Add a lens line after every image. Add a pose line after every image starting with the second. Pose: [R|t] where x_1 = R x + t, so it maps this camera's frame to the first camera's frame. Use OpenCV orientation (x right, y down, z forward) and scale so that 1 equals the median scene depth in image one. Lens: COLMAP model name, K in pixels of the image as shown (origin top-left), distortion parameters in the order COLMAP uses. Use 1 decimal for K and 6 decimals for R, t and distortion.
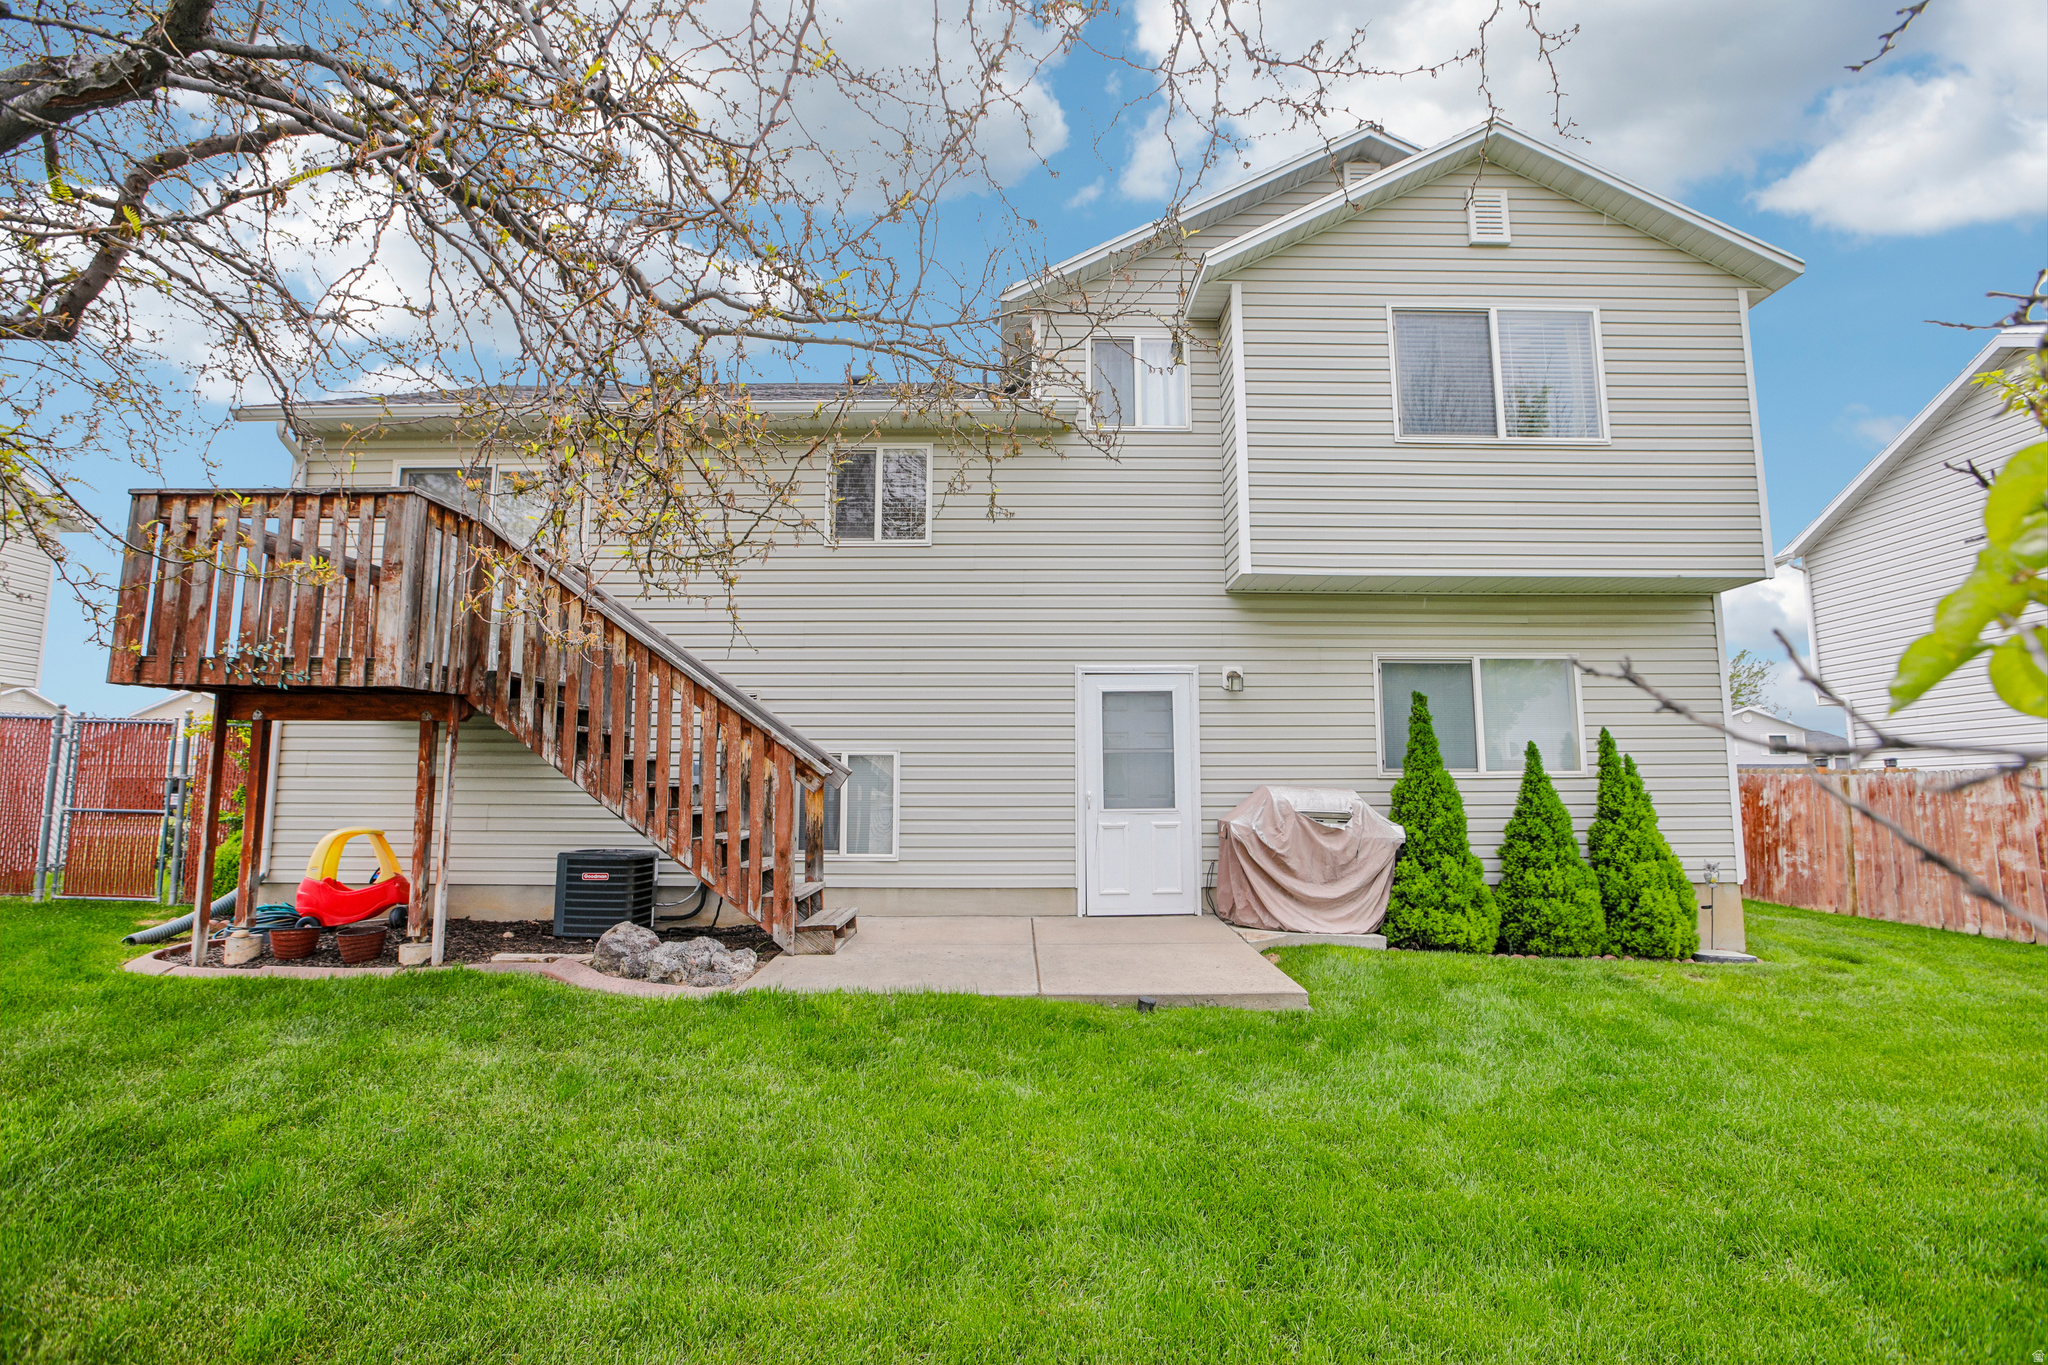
lens RADIAL K [[983.4, 0, 1024.0], [0, 983.4, 682.5], [0, 0, 1]] dist [-0.034105, 0.001107]
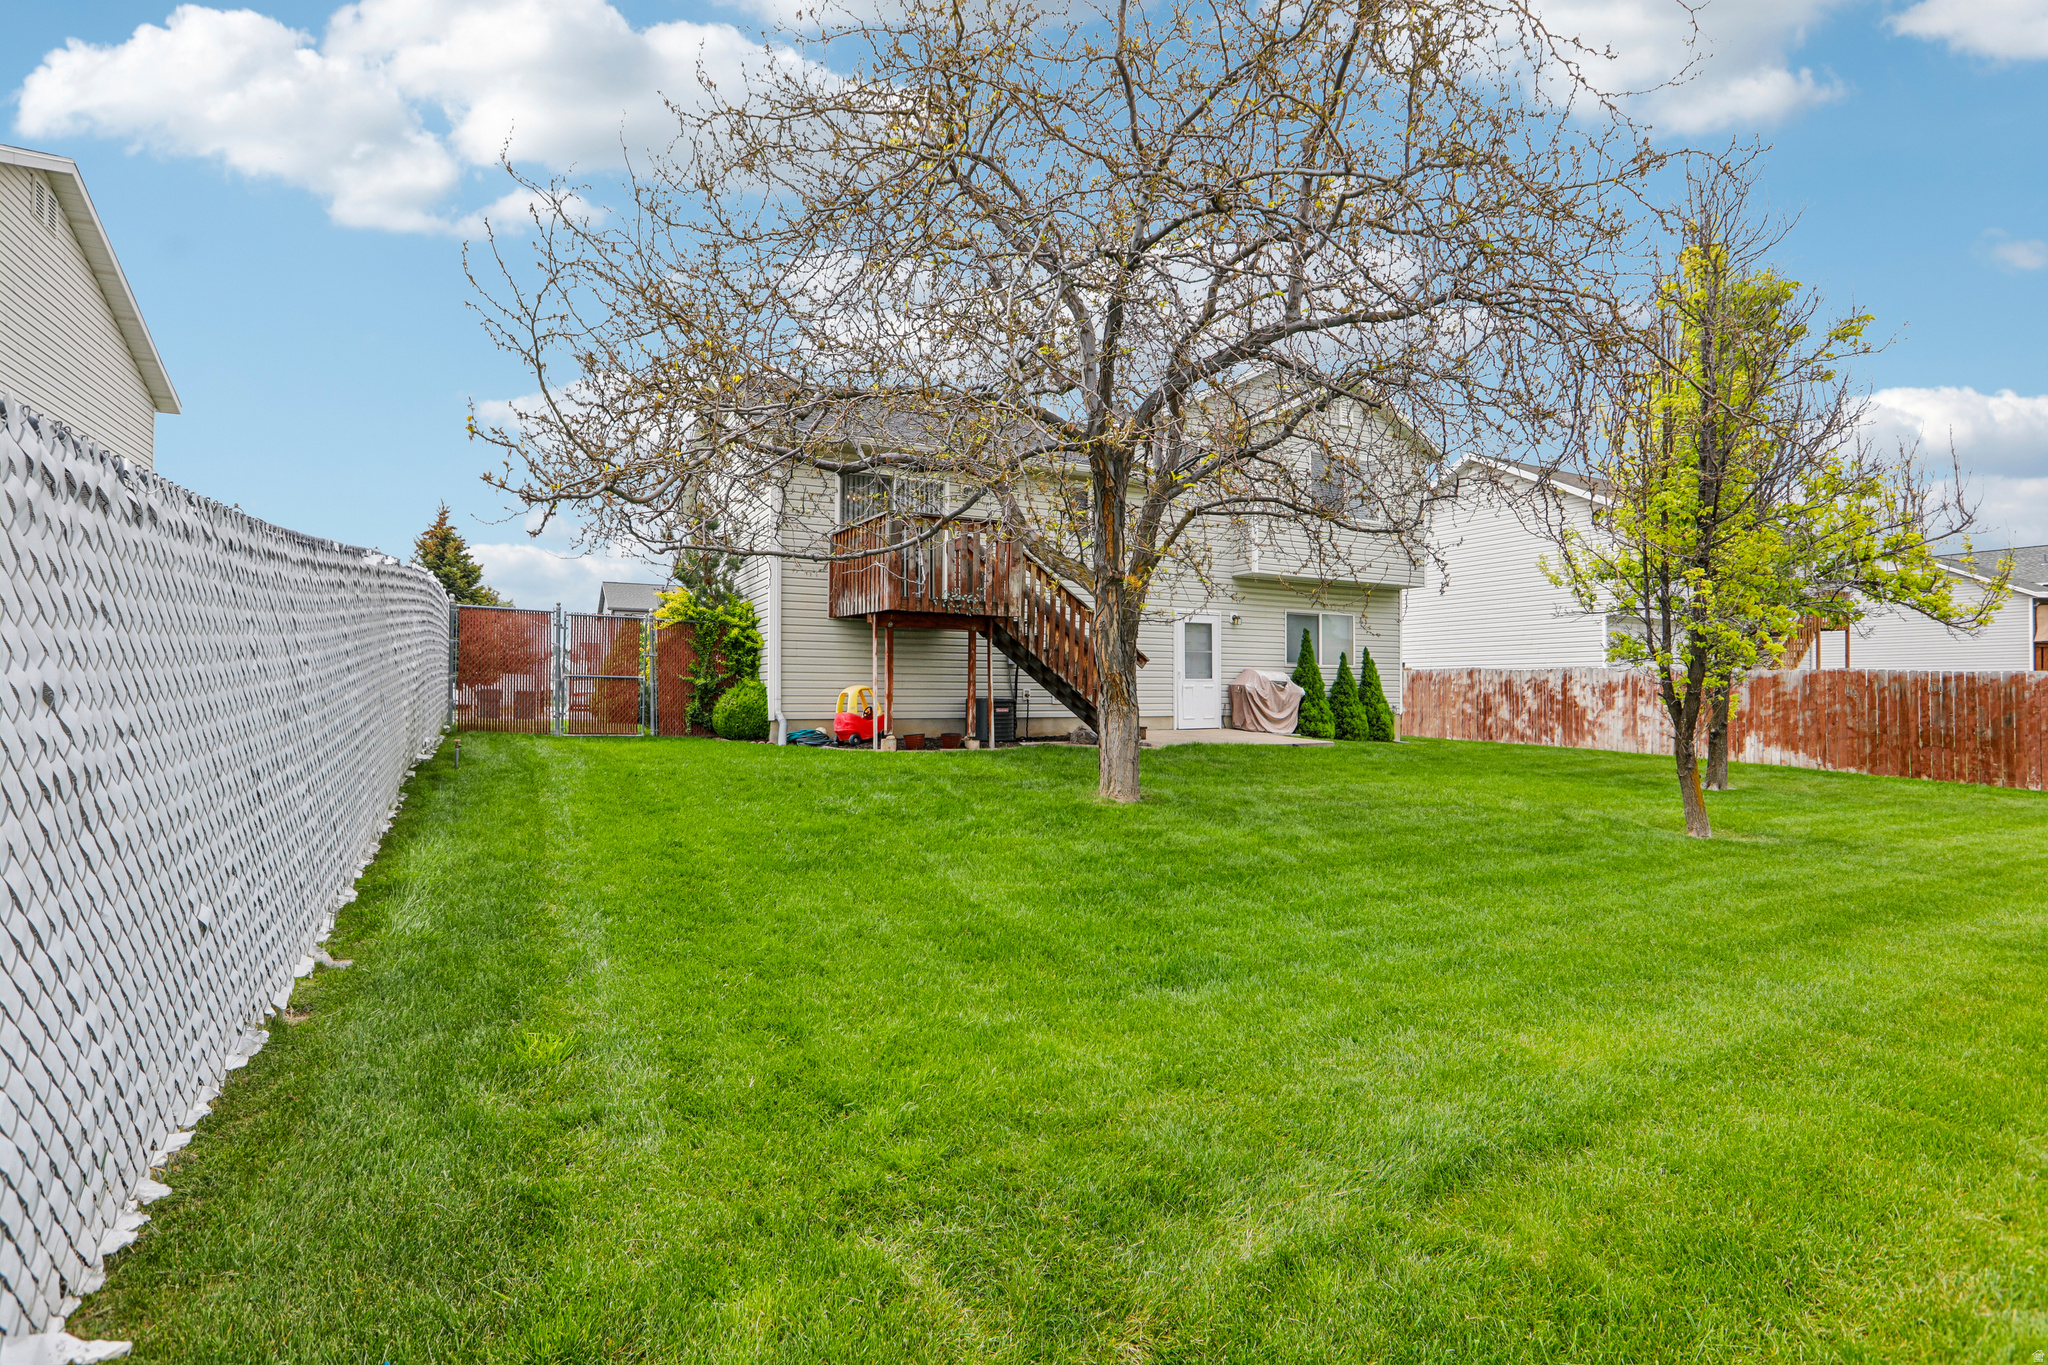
lens RADIAL K [[954.0, 0, 1024.0], [0, 954.0, 682.5], [0, 0, 1]] dist [-0.000682, -0.000028]
pose [[0.886179, 0.009075, 0.463254, -1.185874], [-0.063386, 0.992783, 0.101807, -0.049724], [-0.458986, -0.119583, 0.880359, -0.645889]]
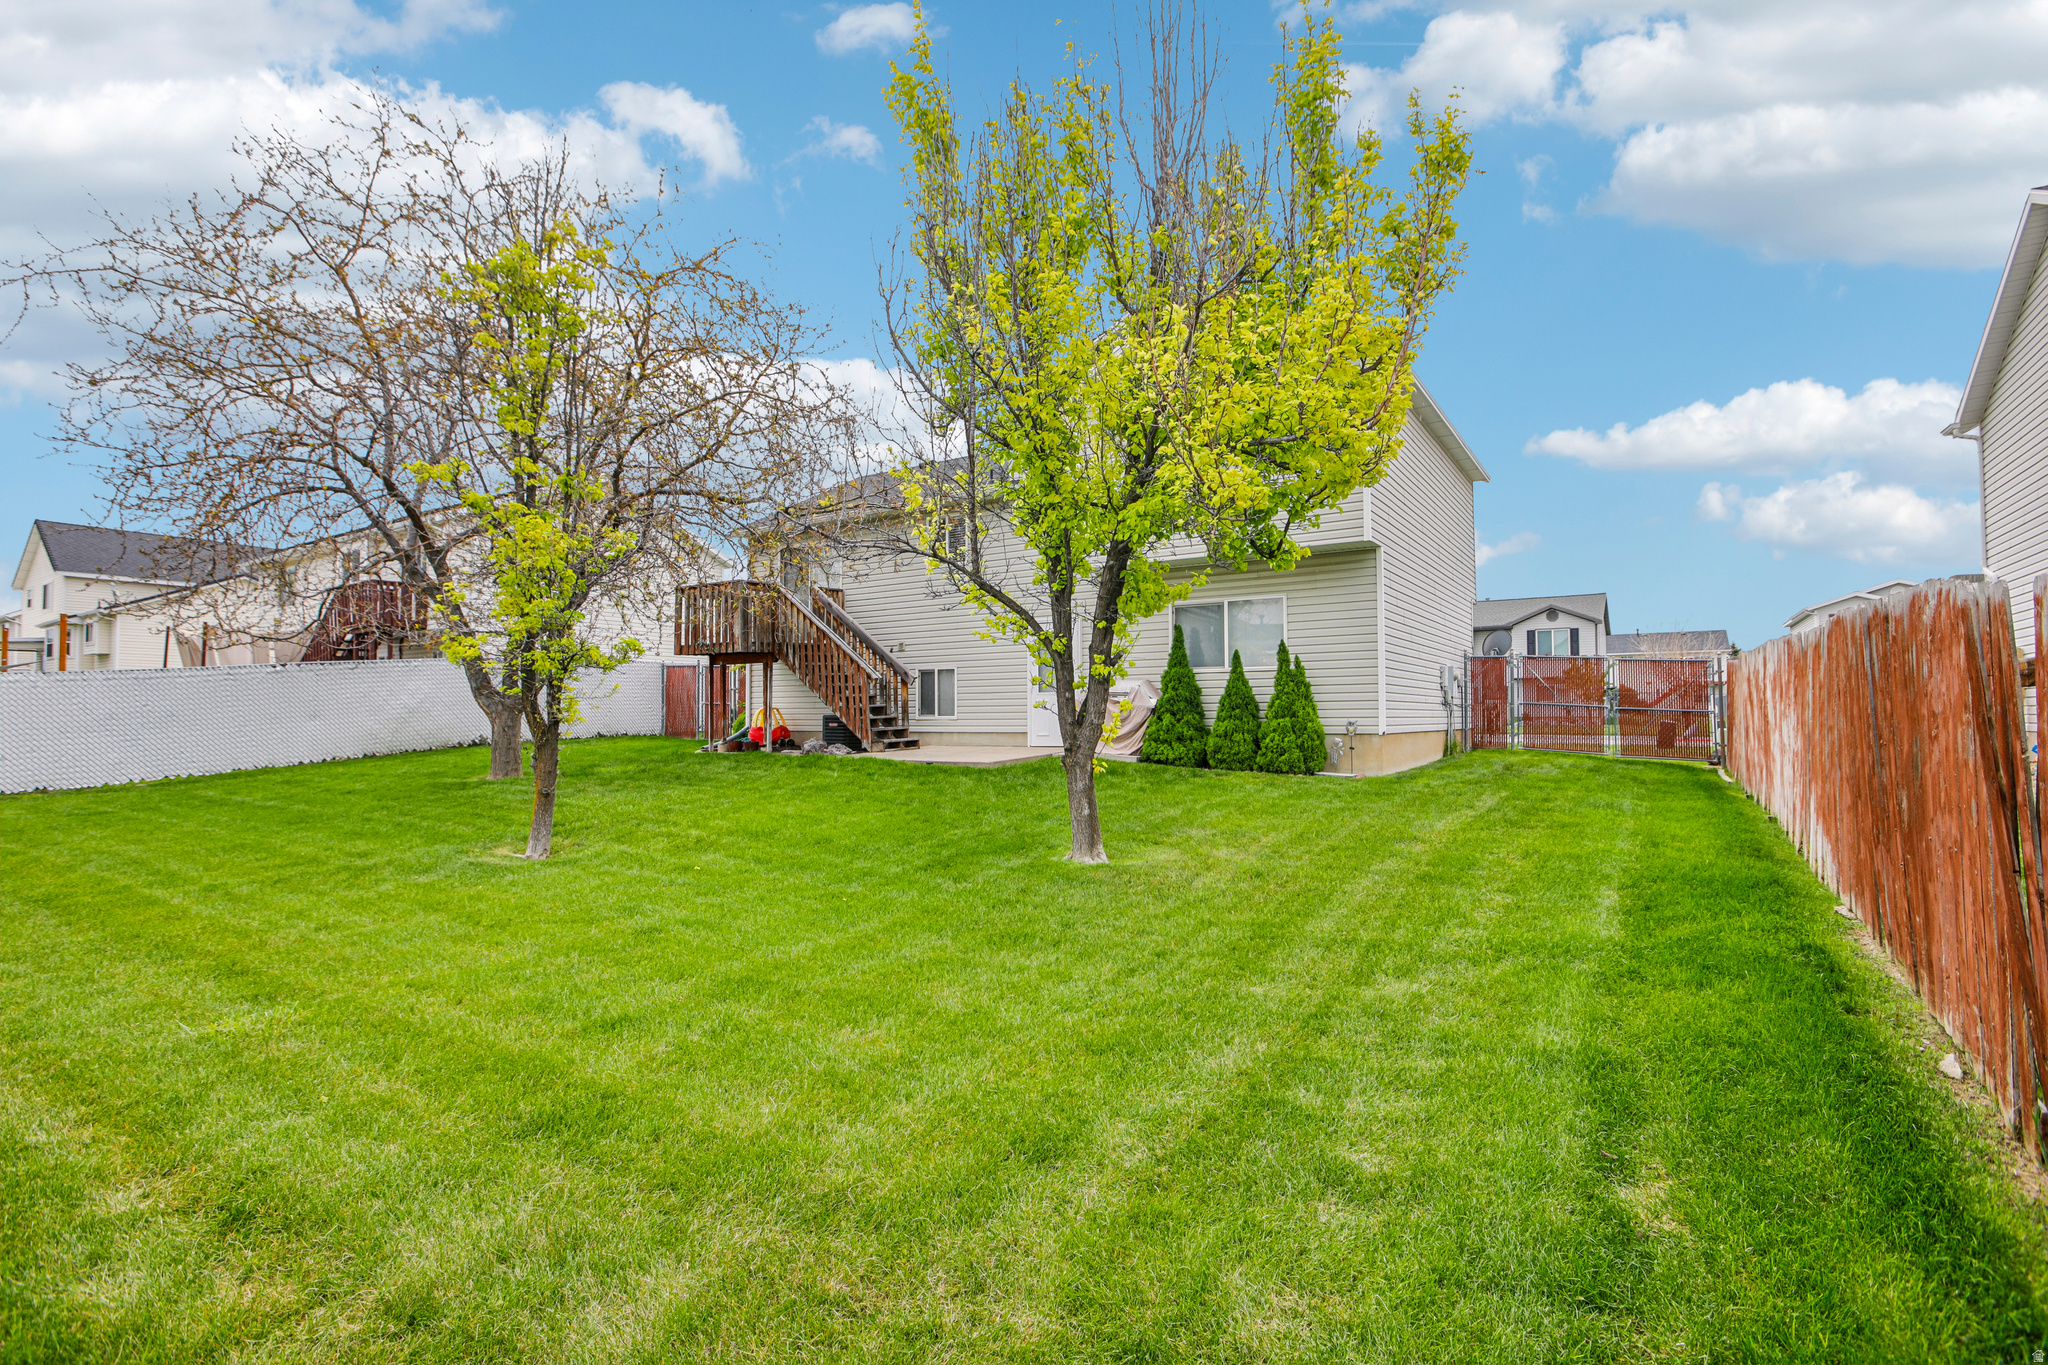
lens RADIAL K [[983.4, 0, 1024.0], [0, 983.4, 682.5], [0, 0, 1]] dist [-0.034105, 0.001107]
pose [[0.821266, -0.024619, -0.570014, 1.197878], [0.072613, 0.995454, 0.061626, -0.016302], [0.565906, -0.092002, 0.819321, -0.636518]]
